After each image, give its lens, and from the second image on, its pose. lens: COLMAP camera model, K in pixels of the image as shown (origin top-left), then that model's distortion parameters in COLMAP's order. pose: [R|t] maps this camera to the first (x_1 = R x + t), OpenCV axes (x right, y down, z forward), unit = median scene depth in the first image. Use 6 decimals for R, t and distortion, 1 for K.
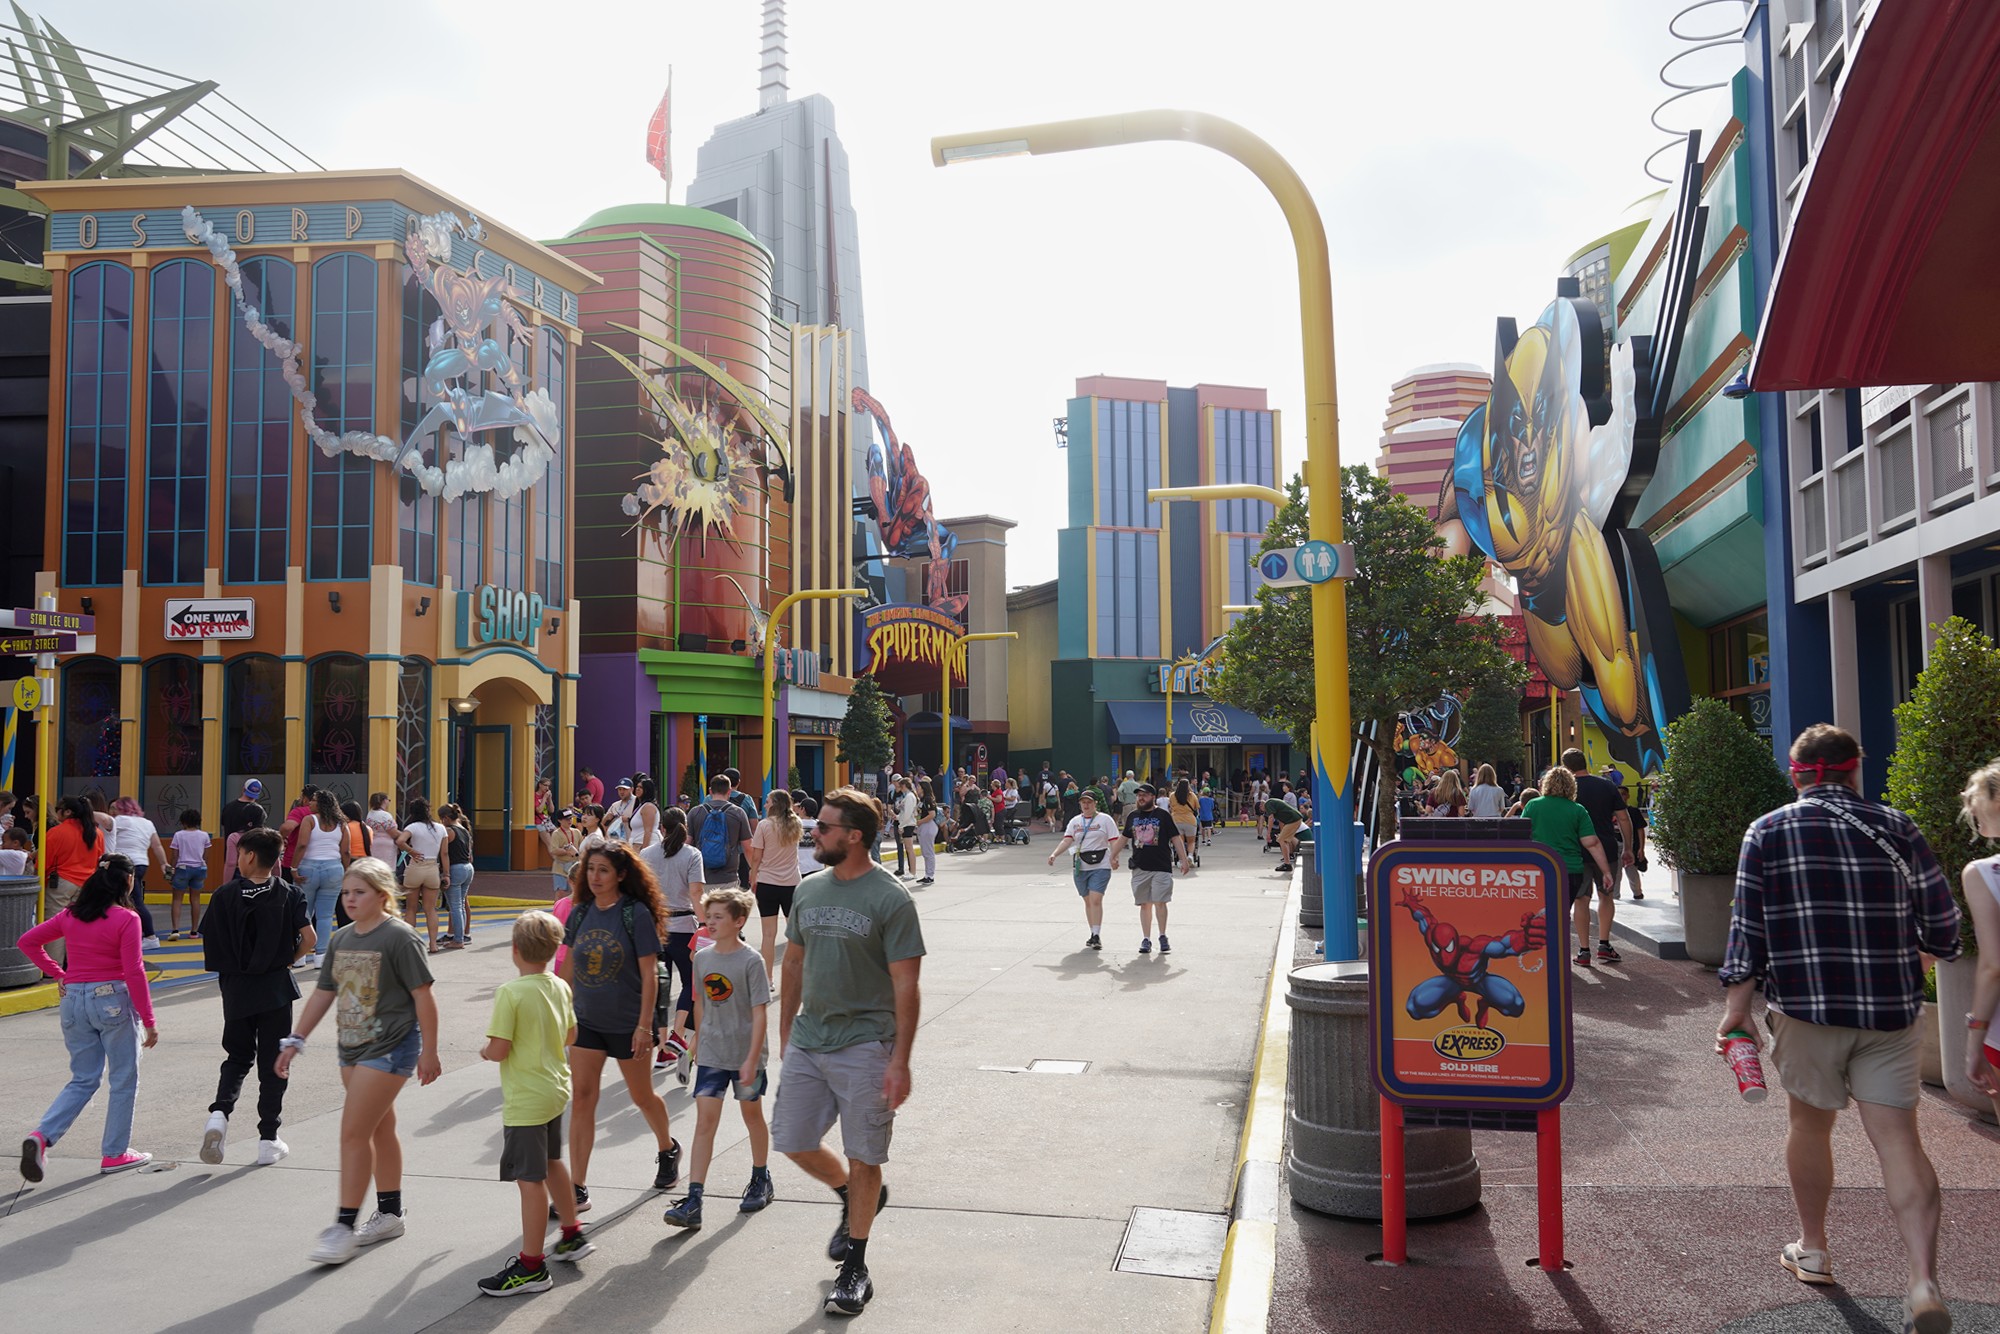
lens RADIAL K [[1609.0, 0, 1000.0], [0, 1609.0, 667.0], [0, 0, 1]] dist [-0.012874, 0.001938]
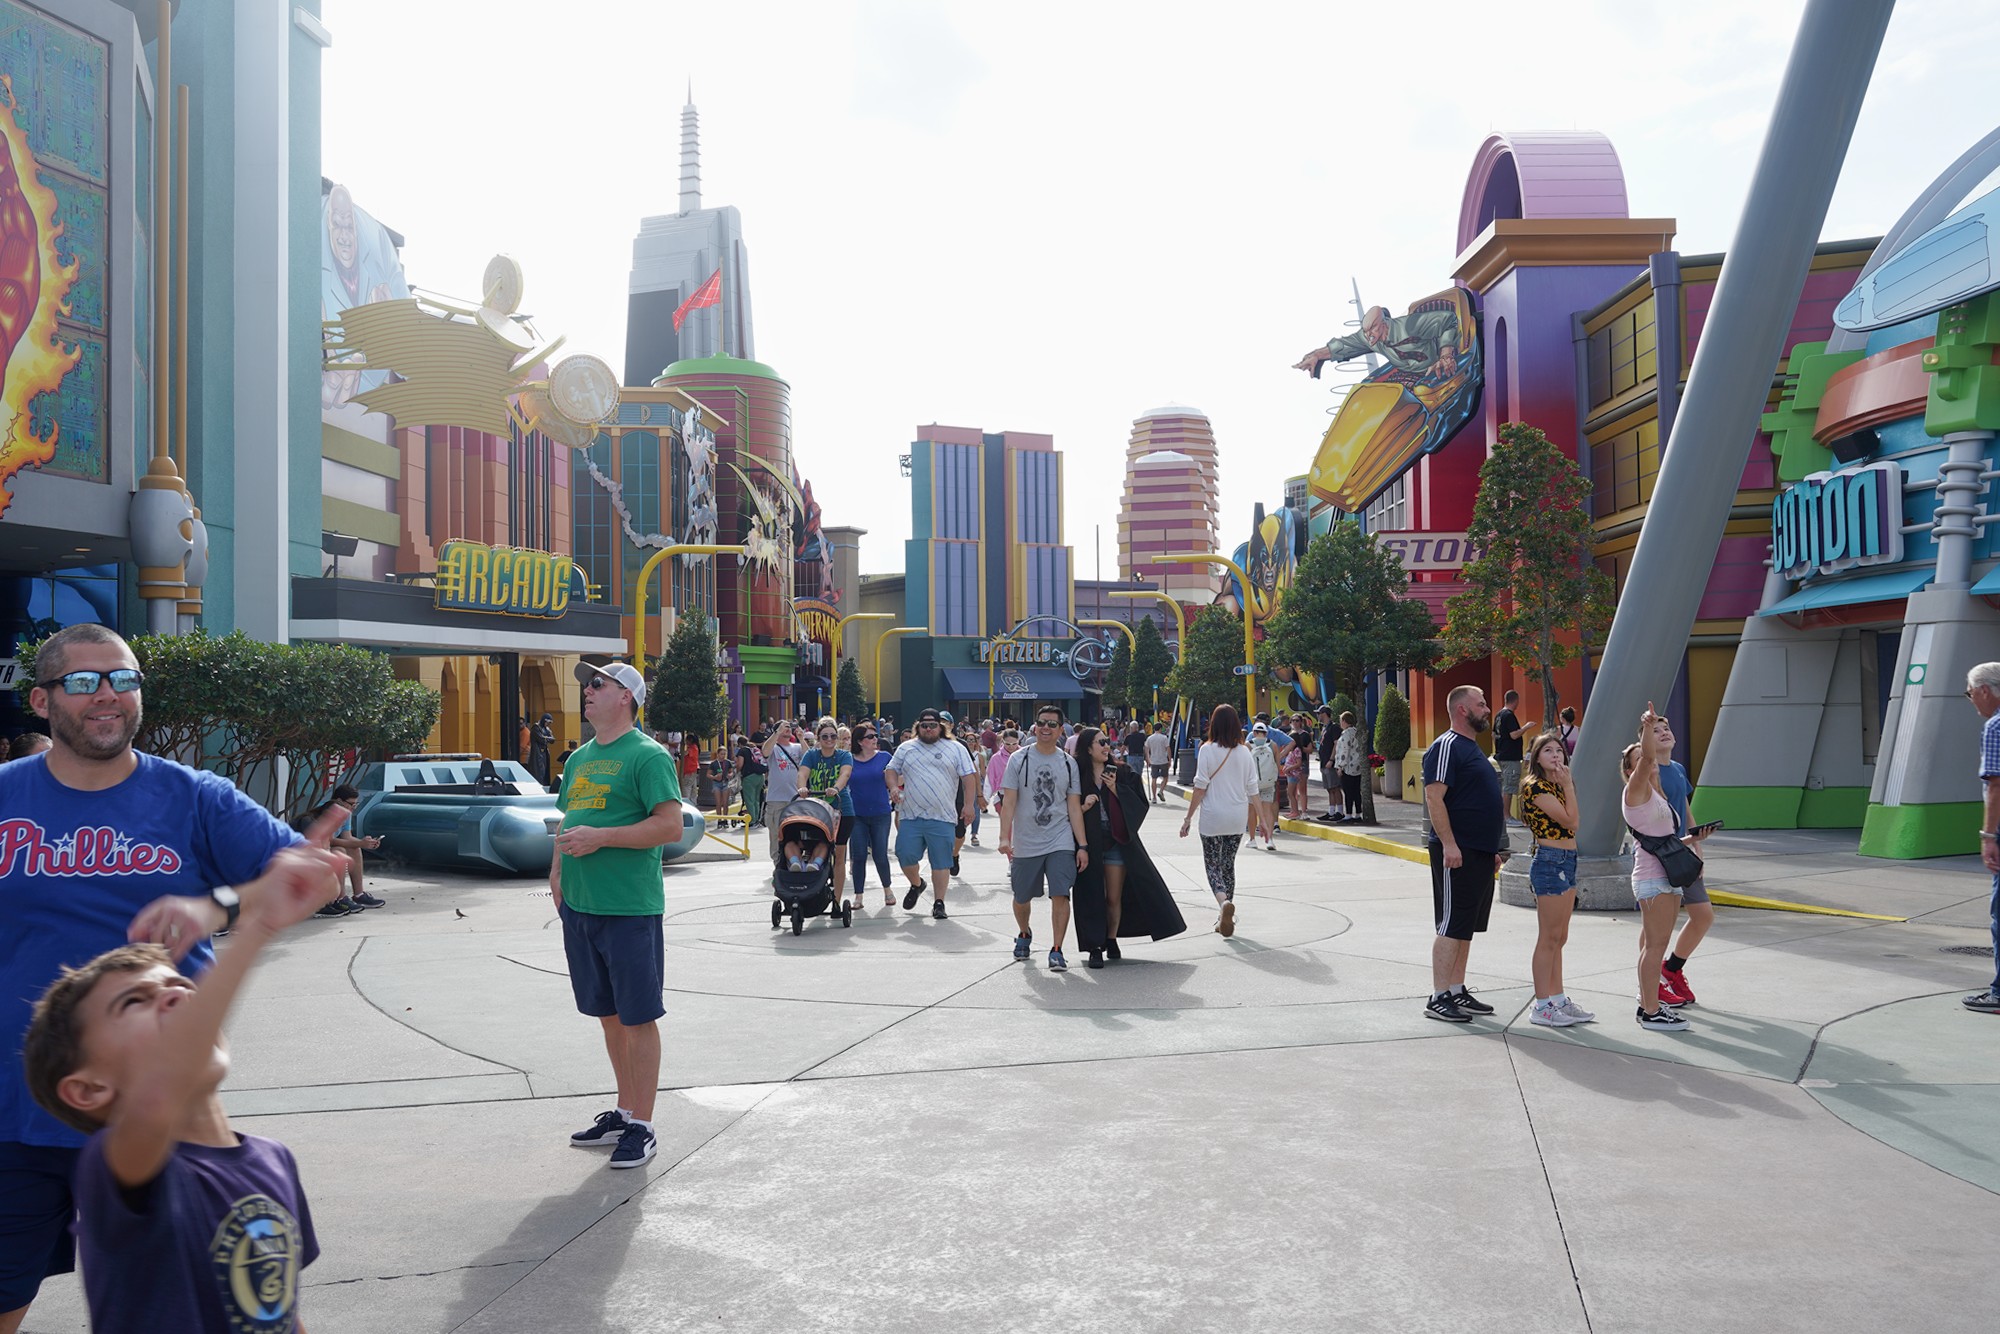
lens RADIAL K [[1776.2, 0, 1000.0], [0, 1776.2, 667.0], [0, 0, 1]] dist [-0.006623, -0.001755]
pose [[0.978115, 0.004732, 0.208011, -0.196026], [-0.012084, 0.999346, 0.034085, -0.031078], [-0.207714, -0.035853, 0.977532, -0.475028]]
